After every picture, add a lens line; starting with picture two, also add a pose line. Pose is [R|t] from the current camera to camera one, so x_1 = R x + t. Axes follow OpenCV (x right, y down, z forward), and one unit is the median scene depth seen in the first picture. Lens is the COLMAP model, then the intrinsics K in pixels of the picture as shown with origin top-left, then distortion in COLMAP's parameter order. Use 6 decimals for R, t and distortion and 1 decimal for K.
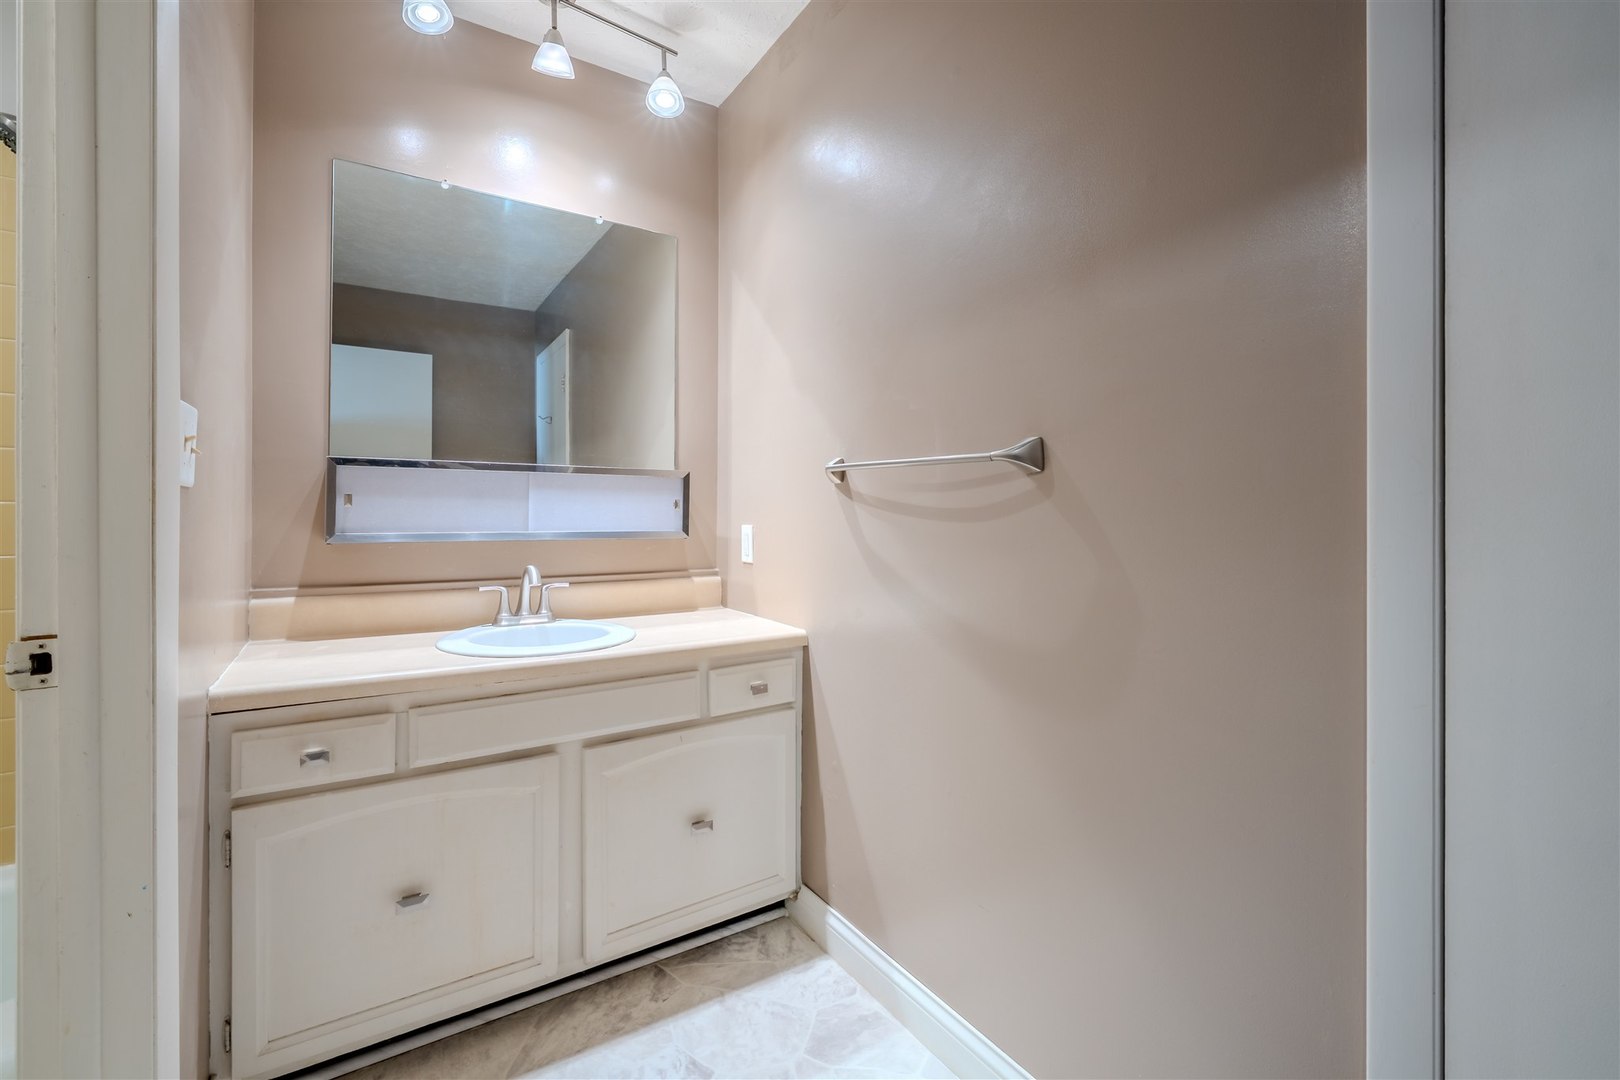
lens RADIAL K [[716.4, 0, 810.5], [0, 716.4, 524.9], [0, 0, 1]] dist [-0.001440, -0.000072]
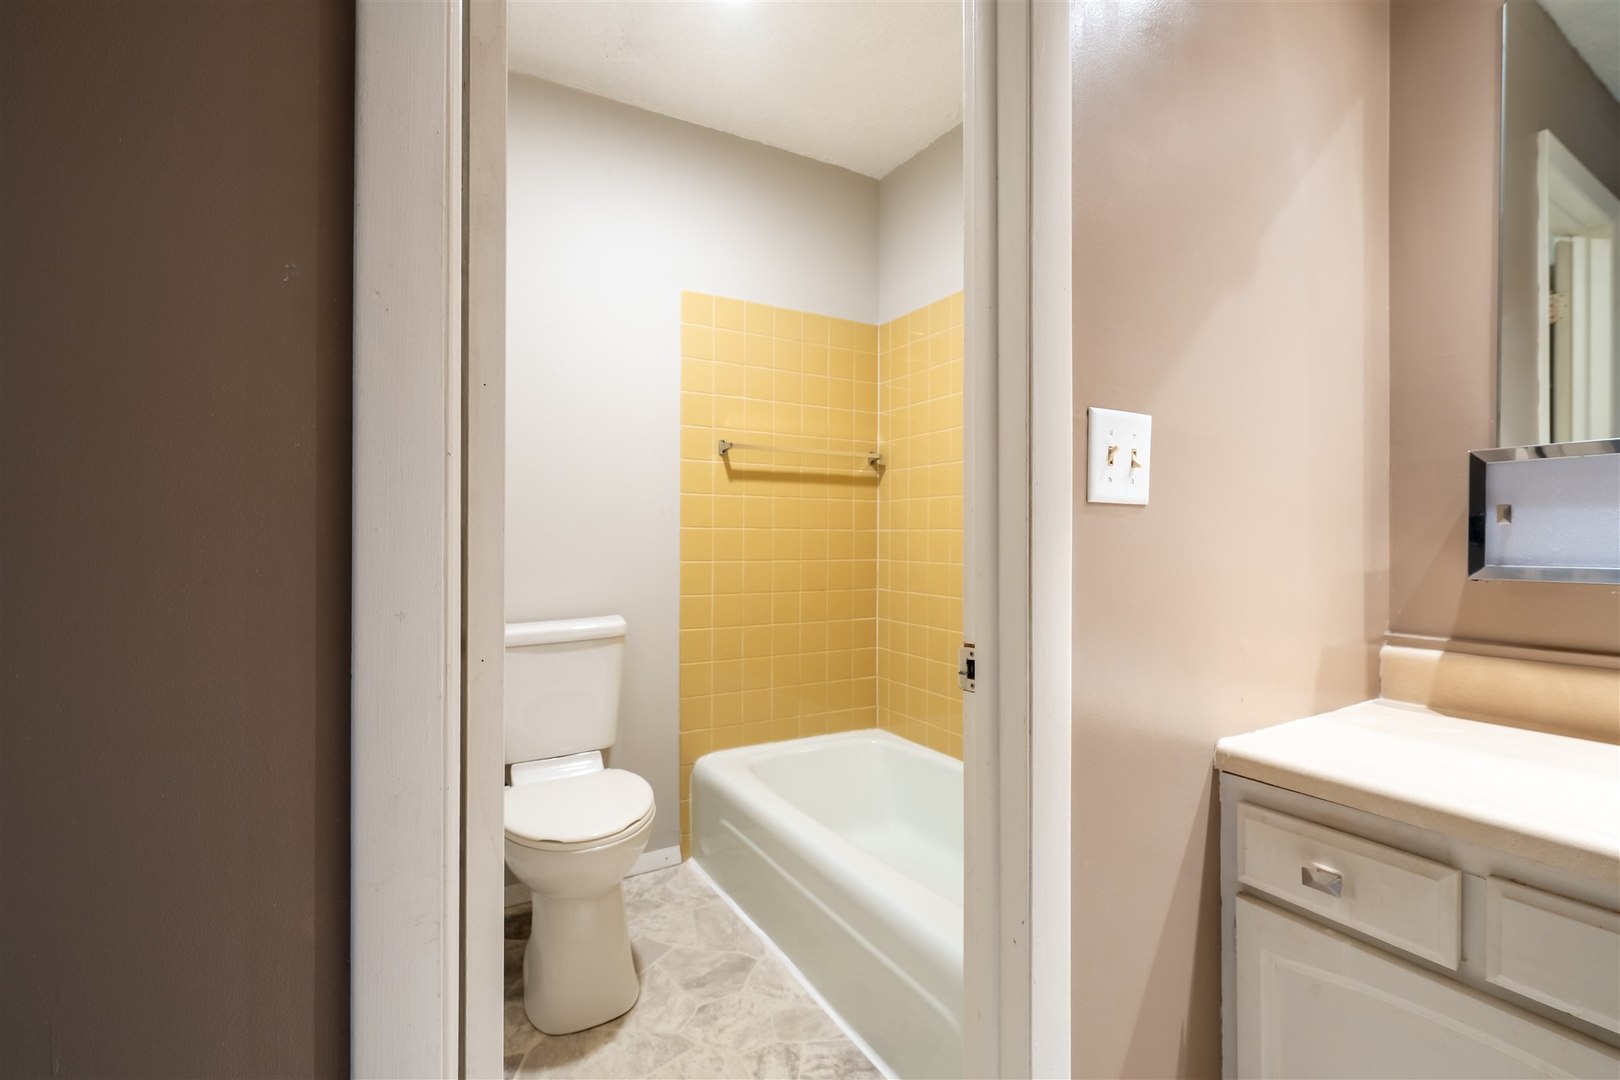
lens RADIAL K [[716.4, 0, 811.1], [0, 716.4, 538.9], [0, 0, 1]] dist [-0.001440, -0.000072]
pose [[-0.032352, -0.001380, -0.999476, 0.025324], [-0.016021, 0.999871, -0.000862, -0.001987], [0.999348, 0.015985, -0.032370, 0.446337]]
